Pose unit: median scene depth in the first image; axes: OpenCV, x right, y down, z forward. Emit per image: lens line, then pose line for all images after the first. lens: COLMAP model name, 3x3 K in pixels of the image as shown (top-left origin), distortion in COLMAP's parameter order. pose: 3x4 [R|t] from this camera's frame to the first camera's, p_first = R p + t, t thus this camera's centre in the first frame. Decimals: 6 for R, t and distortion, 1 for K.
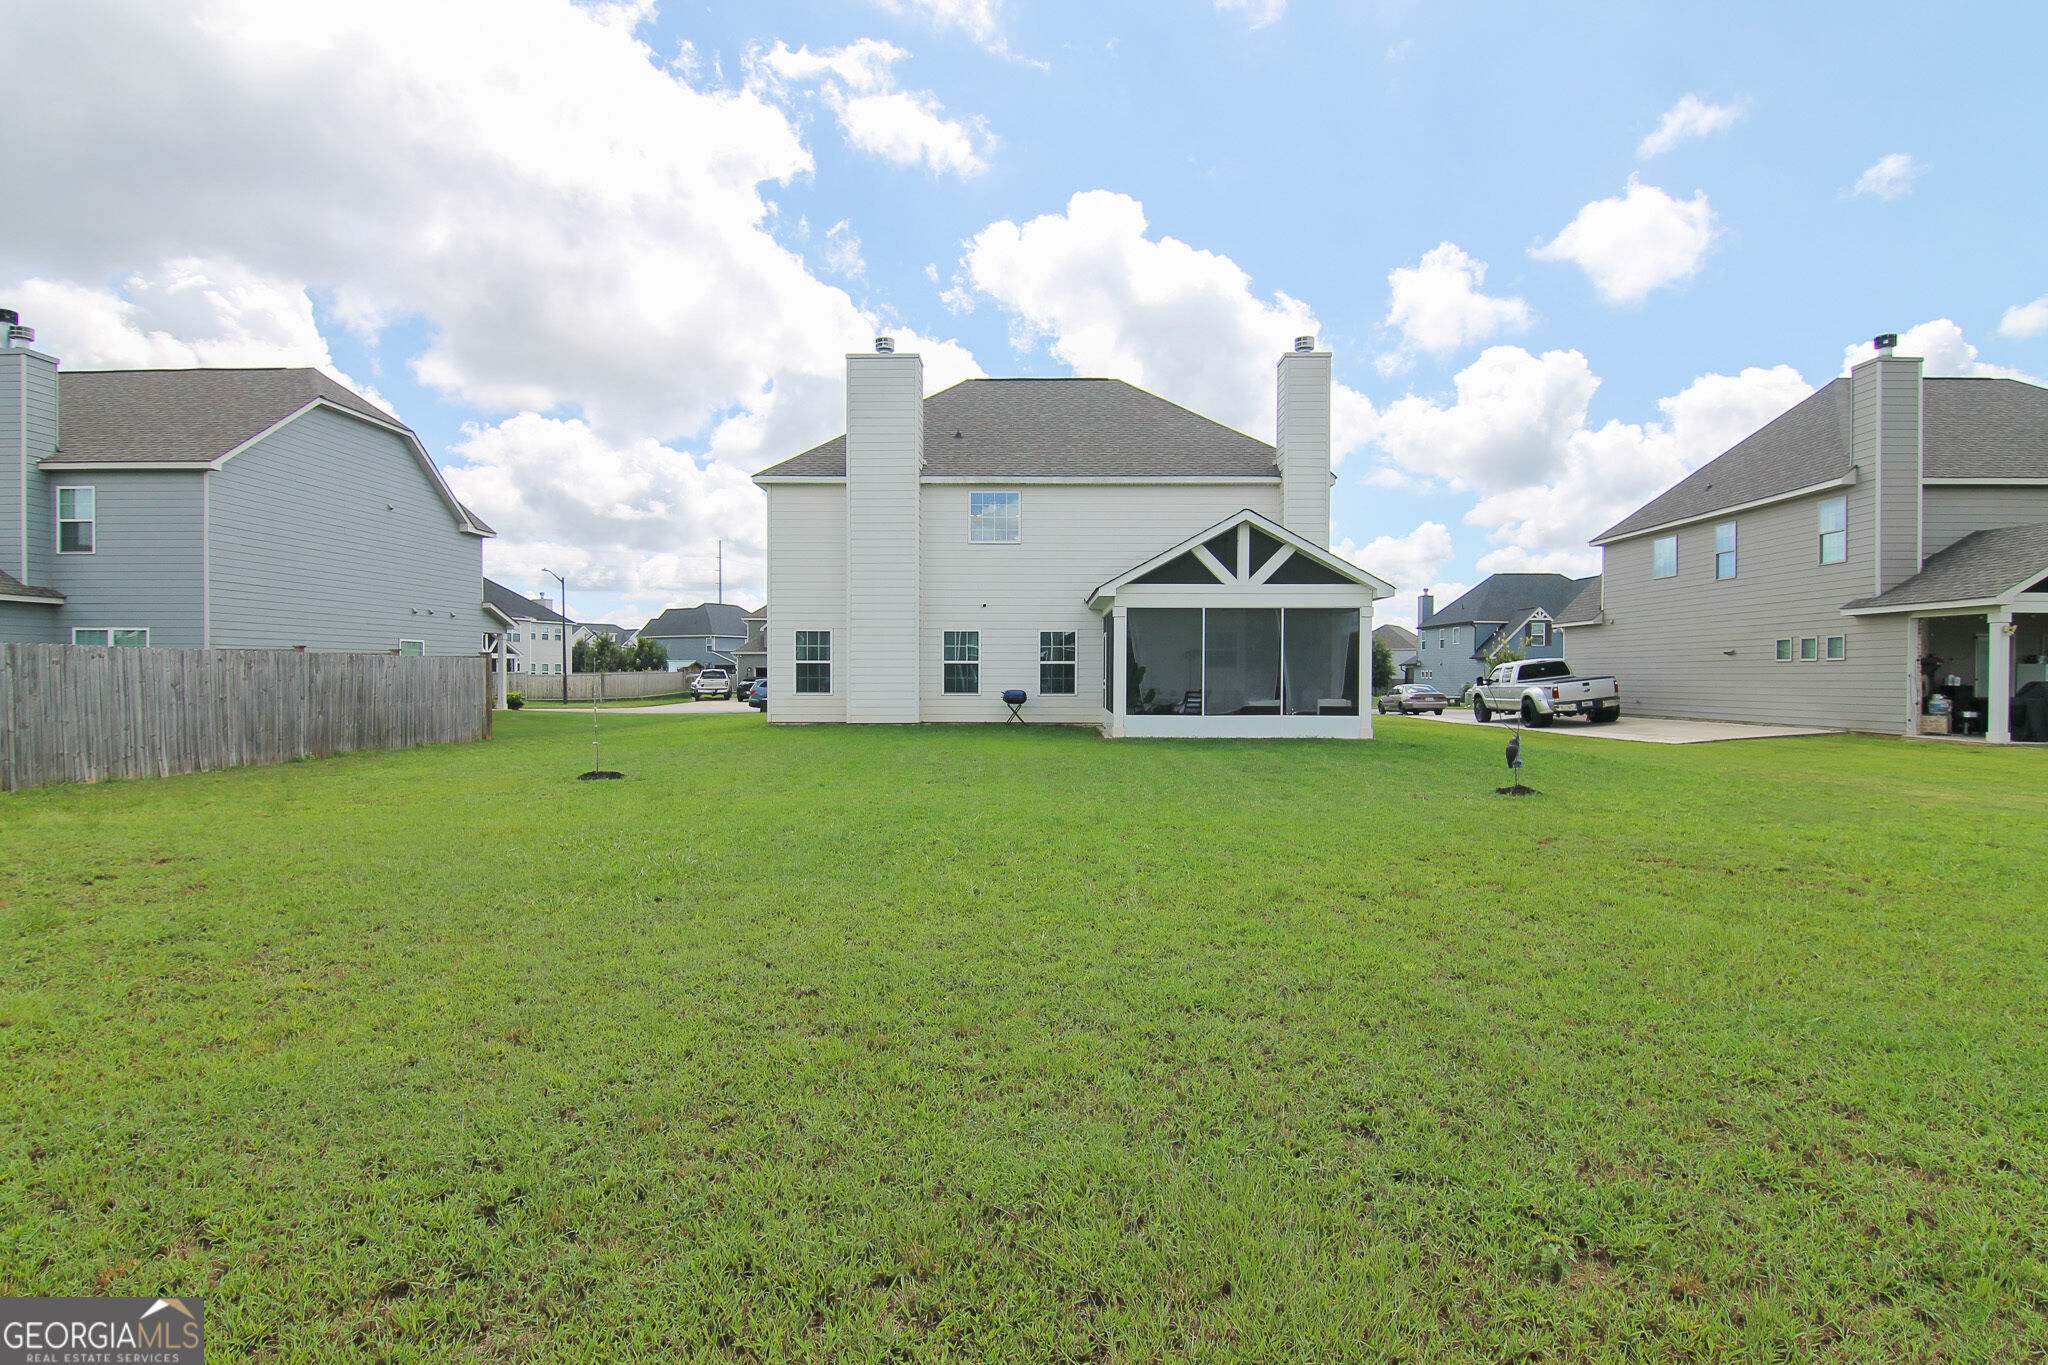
lens RADIAL K [[1041.2, 0, 1020.5], [0, 1041.2, 710.1], [0, 0, 1]] dist [-0.024623, -0.000842]
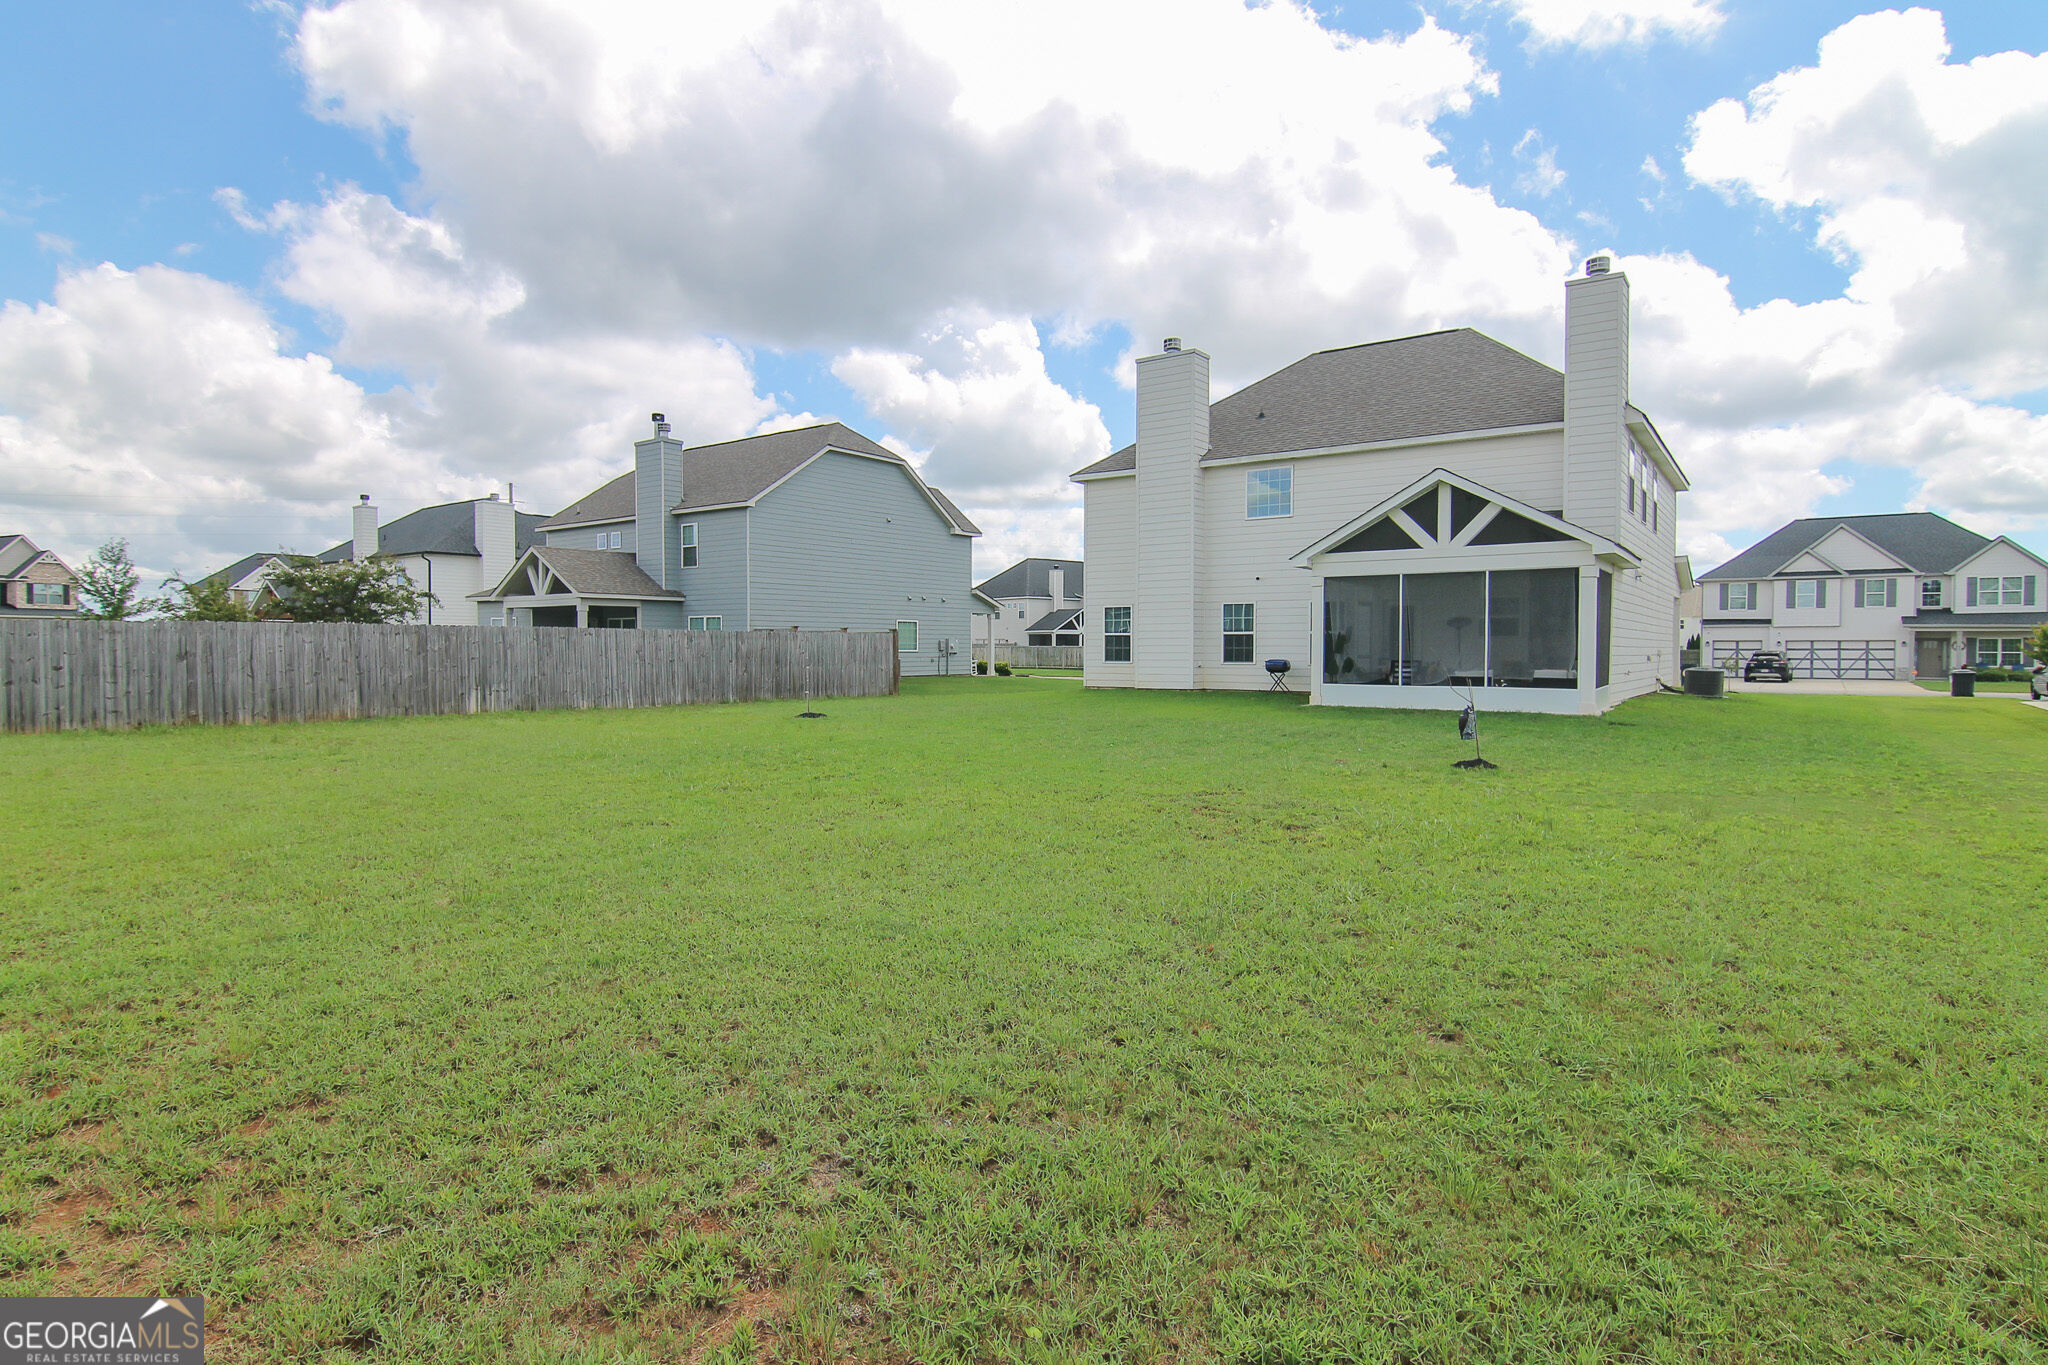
lens RADIAL K [[1071.6, 0, 1008.1], [0, 1071.6, 677.5], [0, 0, 1]] dist [-0.000551, -0.000662]
pose [[0.804000, 0.014666, -0.594448, 0.476783], [-0.017773, 0.999842, 0.000629, 0.003321], [0.594363, 0.010059, 0.804134, -0.014243]]
